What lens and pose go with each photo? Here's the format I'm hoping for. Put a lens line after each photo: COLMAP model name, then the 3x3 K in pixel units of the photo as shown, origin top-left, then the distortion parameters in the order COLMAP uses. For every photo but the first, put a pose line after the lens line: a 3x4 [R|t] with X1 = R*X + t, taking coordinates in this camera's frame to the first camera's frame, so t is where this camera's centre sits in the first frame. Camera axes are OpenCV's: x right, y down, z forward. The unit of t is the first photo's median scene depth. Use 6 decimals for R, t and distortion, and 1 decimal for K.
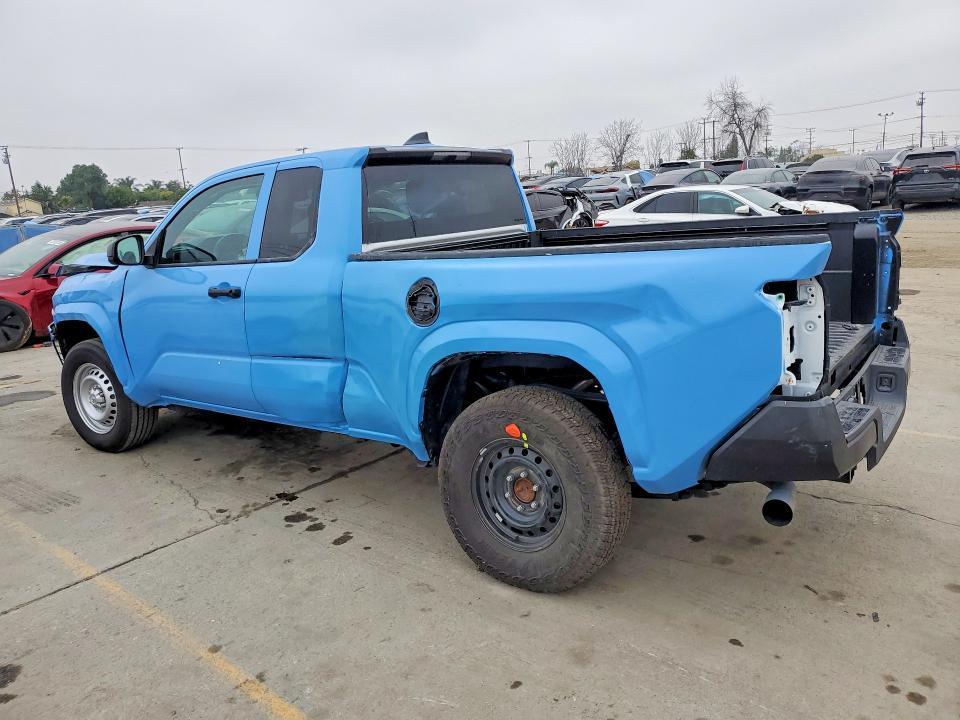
lens RADIAL K [[751.4, 0, 480.7], [0, 751.4, 357.4], [0, 0, 1]] dist [0.012670, 0.007301]
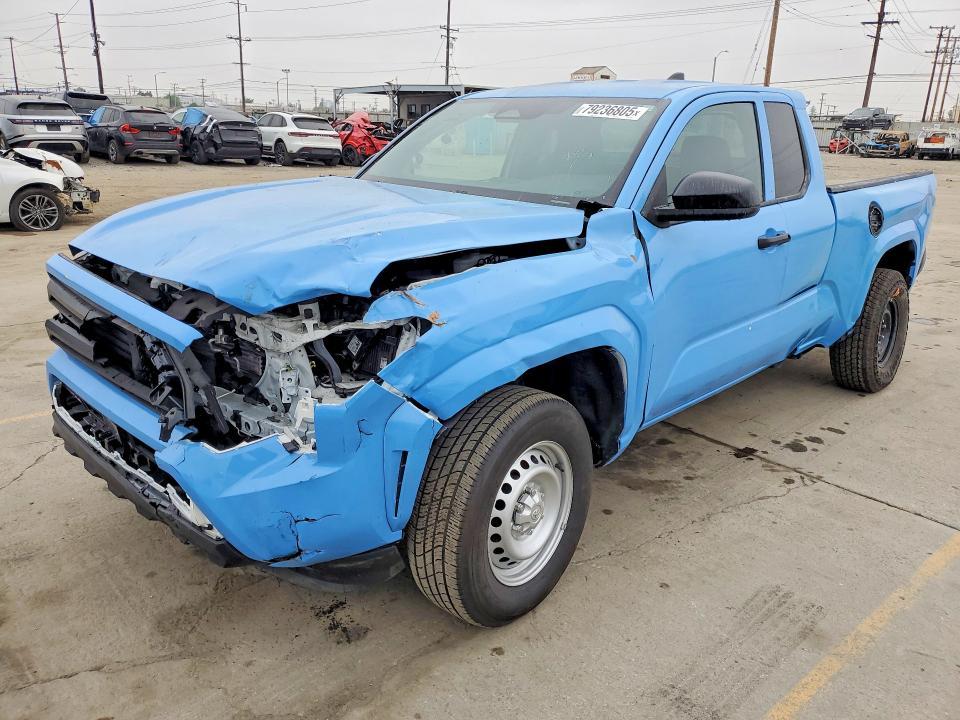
lens RADIAL K [[751.4, 0, 480.2], [0, 751.4, 358.9], [0, 0, 1]] dist [0.012670, 0.007301]
pose [[0.129467, -0.235266, 0.963270, -1.290031], [0.181447, 0.960664, 0.210243, -0.205511], [-0.974841, 0.147563, 0.167062, 1.245628]]
